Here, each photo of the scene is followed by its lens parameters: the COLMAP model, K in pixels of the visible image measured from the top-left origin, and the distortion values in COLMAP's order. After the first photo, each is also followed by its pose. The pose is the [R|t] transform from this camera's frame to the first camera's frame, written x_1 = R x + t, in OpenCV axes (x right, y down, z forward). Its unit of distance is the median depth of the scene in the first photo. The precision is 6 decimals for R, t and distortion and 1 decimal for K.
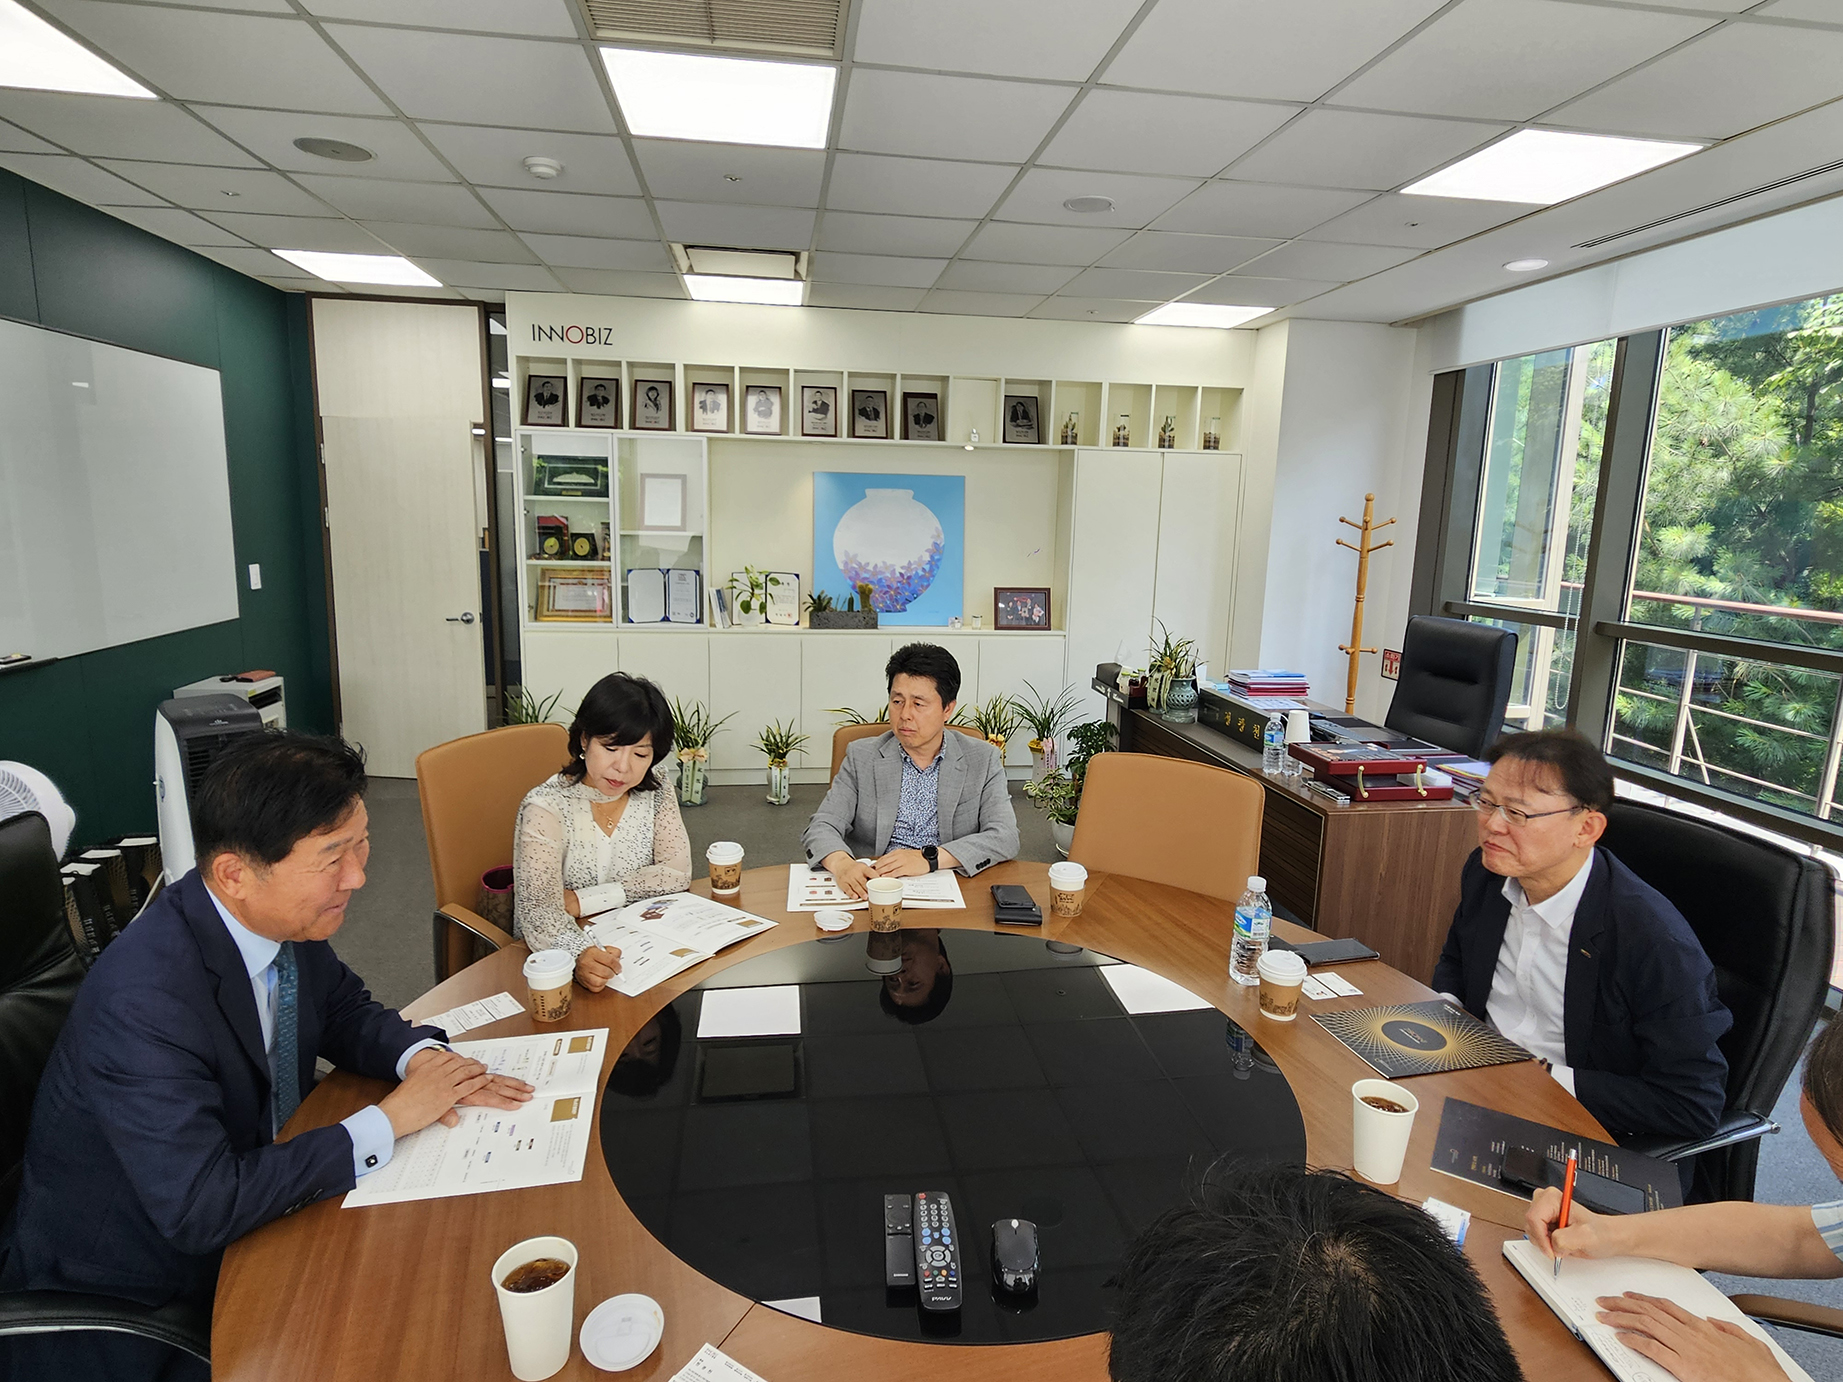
lens RADIAL K [[993.4, 0, 931.2], [0, 993.4, 679.3], [0, 0, 1]] dist [0.006824, 0.000161]
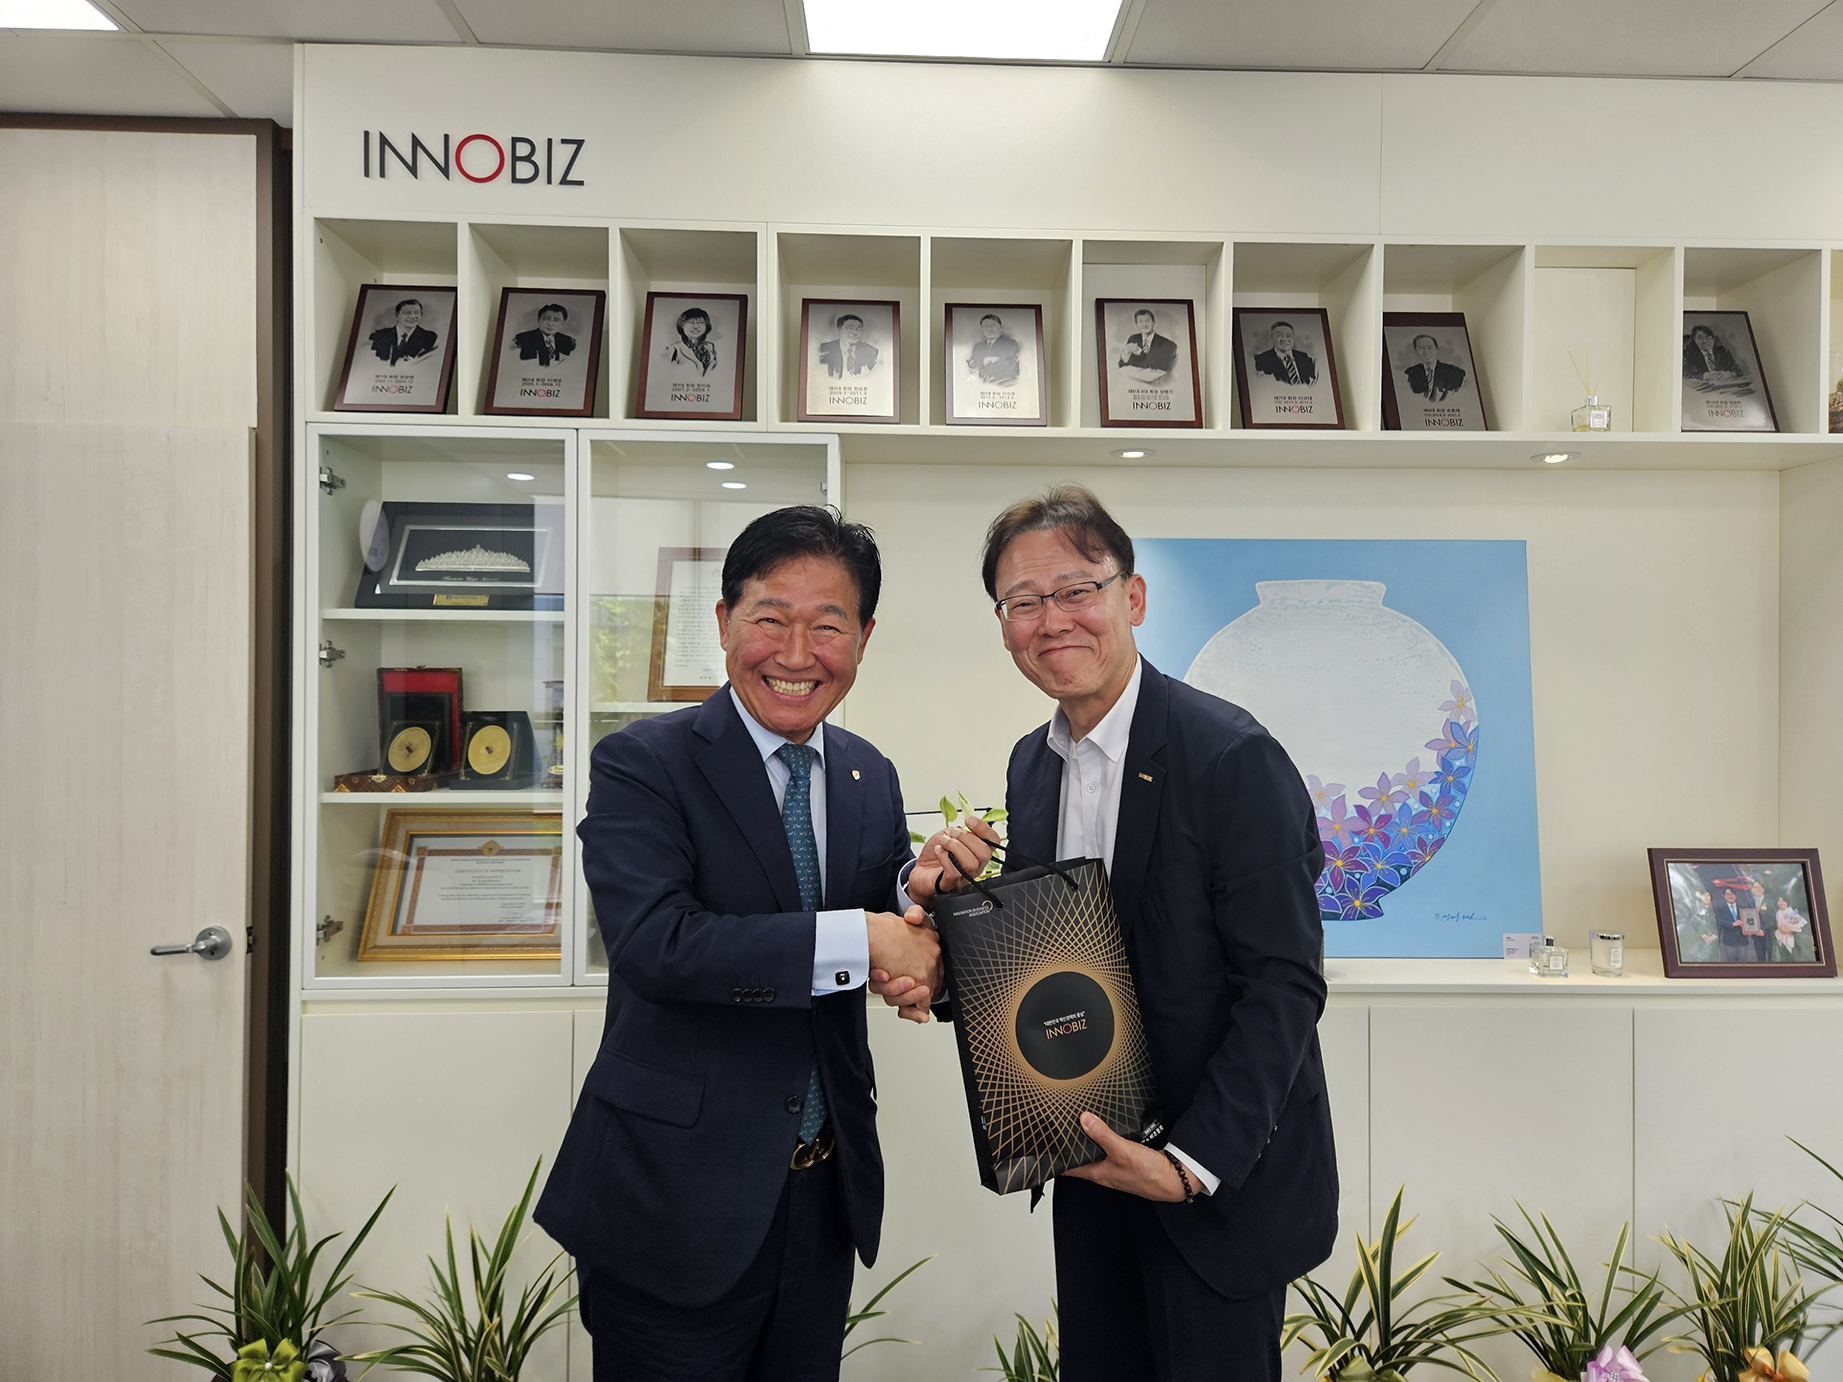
lens RADIAL K [[1236.7, 0, 919.2], [0, 1236.7, 691.0], [0, 0, 1]] dist [0.052660, 0.001594]
pose [[0.989081, -0.024779, -0.145273, -0.134683], [-0.001389, 0.984152, -0.177322, -0.075602], [0.147364, 0.175588, 0.973372, 0.584805]]
